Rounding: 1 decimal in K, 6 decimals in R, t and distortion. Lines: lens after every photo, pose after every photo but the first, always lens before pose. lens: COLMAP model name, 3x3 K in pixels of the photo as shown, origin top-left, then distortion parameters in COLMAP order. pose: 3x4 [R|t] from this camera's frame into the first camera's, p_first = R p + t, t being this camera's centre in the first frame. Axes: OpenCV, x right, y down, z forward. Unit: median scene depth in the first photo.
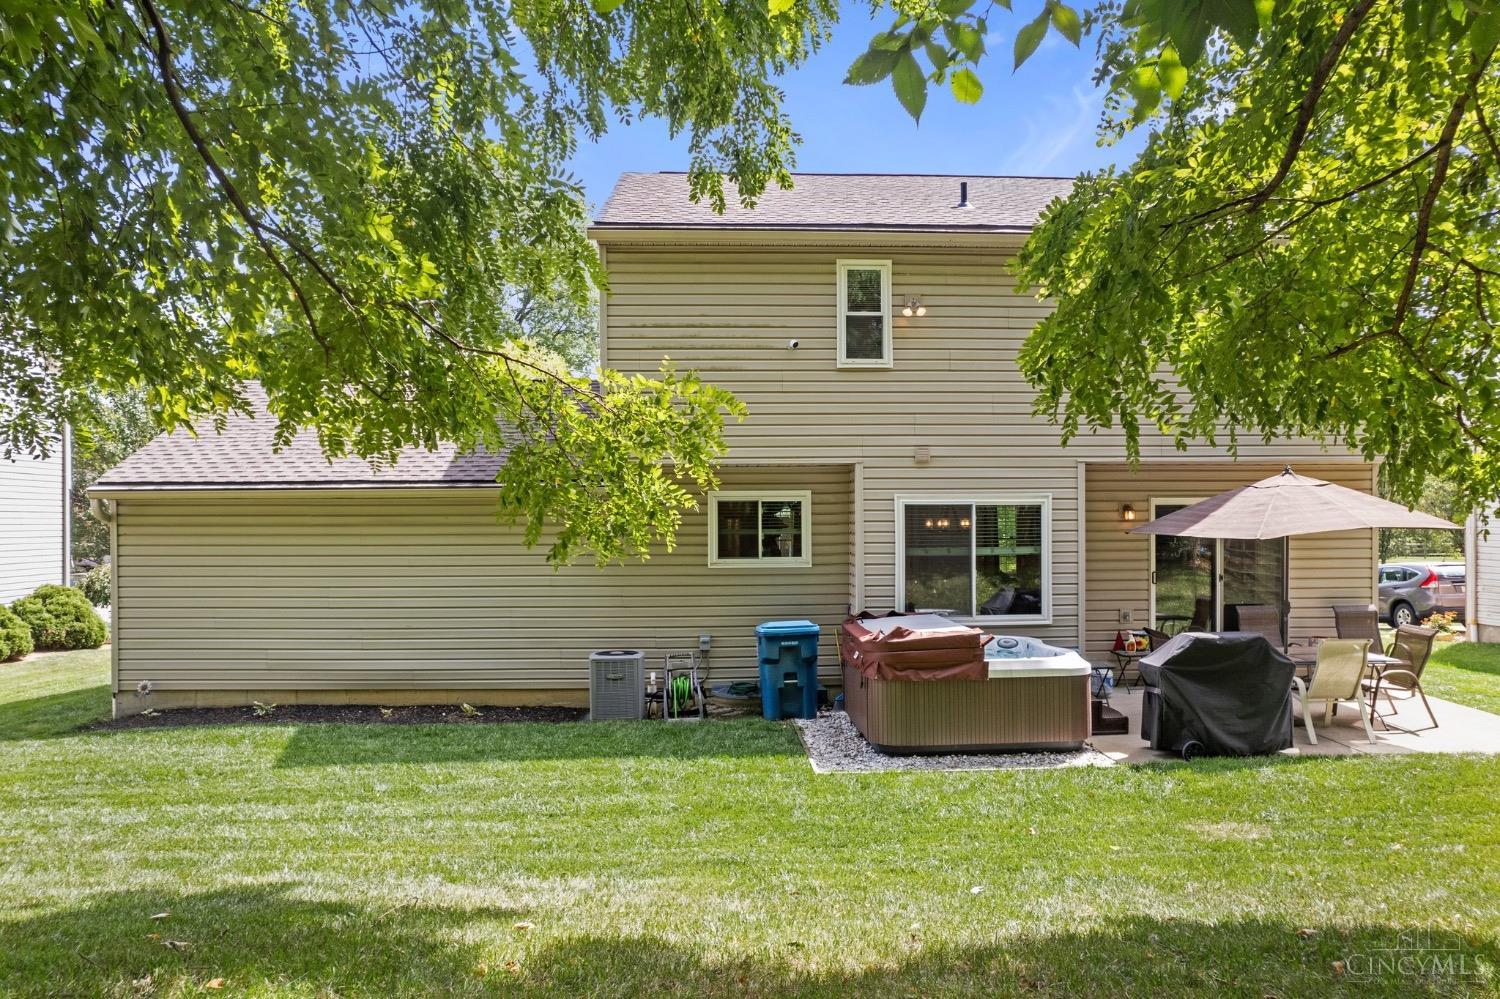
lens RADIAL K [[957.1, 0, 768.8], [0, 957.1, 539.4], [0, 0, 1]] dist [-0.006834, -0.000432]
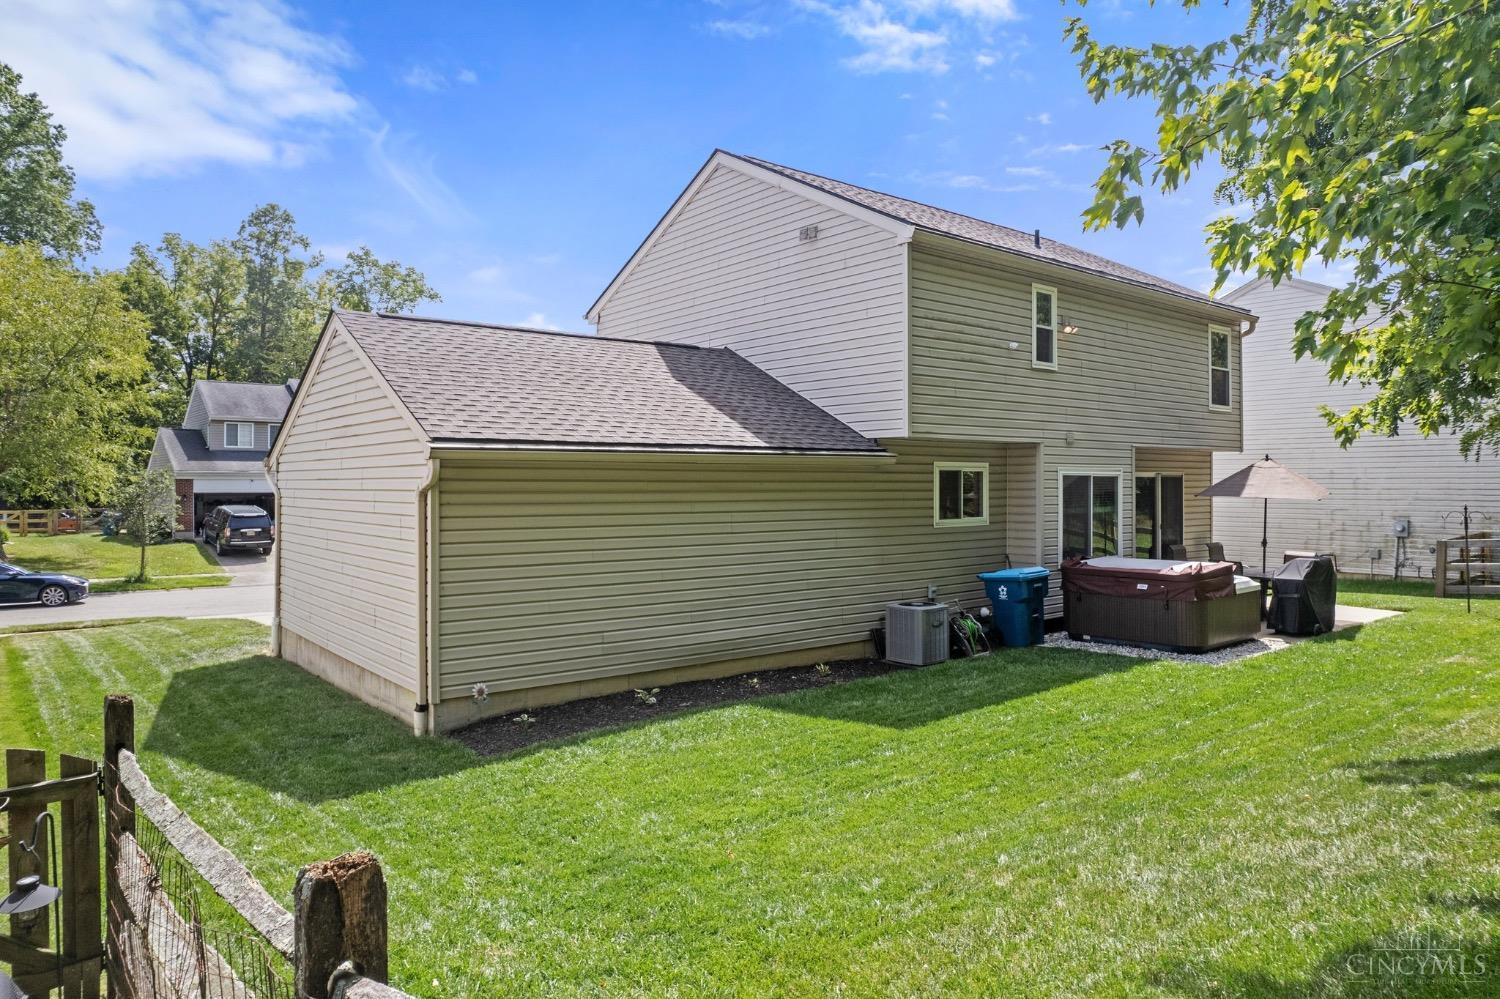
lens RADIAL K [[957.1, 0, 753.0], [0, 957.1, 494.2], [0, 0, 1]] dist [-0.006834, -0.000432]
pose [[0.792653, -0.003764, 0.609661, -0.992964], [0.006318, 0.999978, -0.002041, -0.010275], [-0.609640, 0.005469, 0.792660, 0.217601]]
